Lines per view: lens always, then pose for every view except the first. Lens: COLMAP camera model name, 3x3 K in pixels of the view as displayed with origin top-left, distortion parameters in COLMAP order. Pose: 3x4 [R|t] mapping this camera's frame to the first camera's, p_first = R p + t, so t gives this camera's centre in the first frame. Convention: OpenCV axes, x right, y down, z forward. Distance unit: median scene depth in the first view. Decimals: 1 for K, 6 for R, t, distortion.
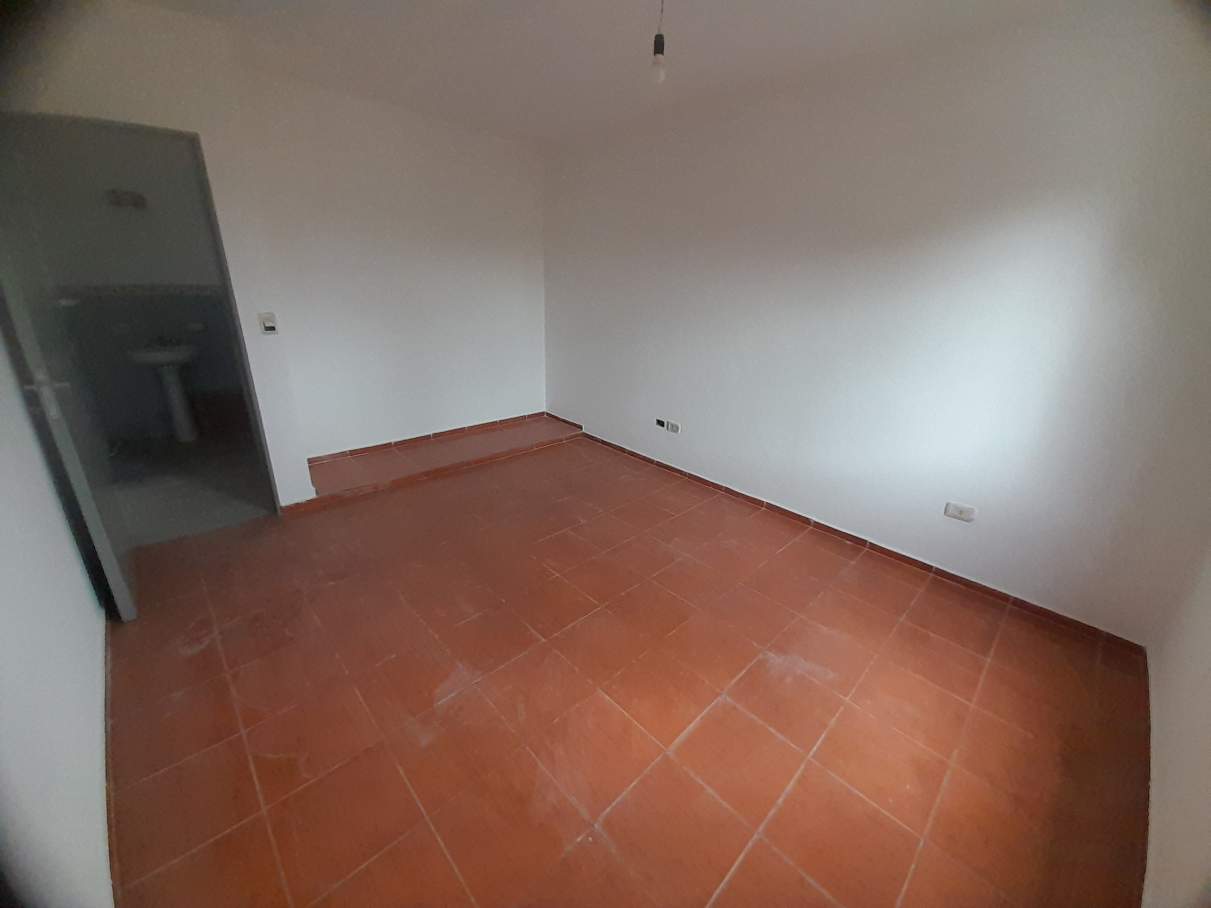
lens RADIAL K [[480.1, 0, 605.5], [0, 480.1, 454.0], [0, 0, 1]] dist [0.010565, -0.006234]
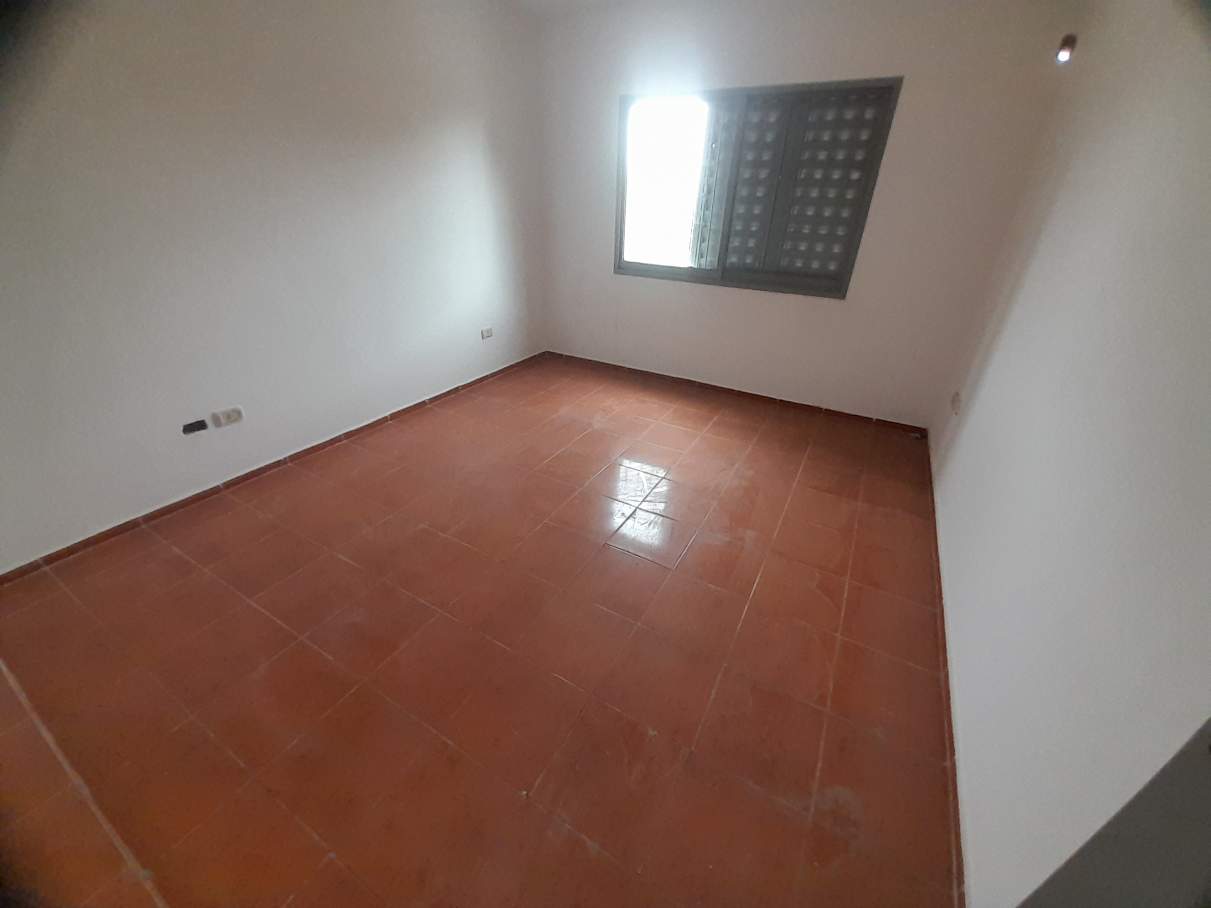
lens RADIAL K [[478.1, 0, 604.8], [0, 478.1, 455.5], [0, 0, 1]] dist [0.000731, -0.000196]
pose [[-0.300528, -0.497615, 0.813672, -0.832703], [0.297010, 0.761863, 0.575630, -0.350588], [-0.906349, 0.414662, -0.081165, 0.915119]]
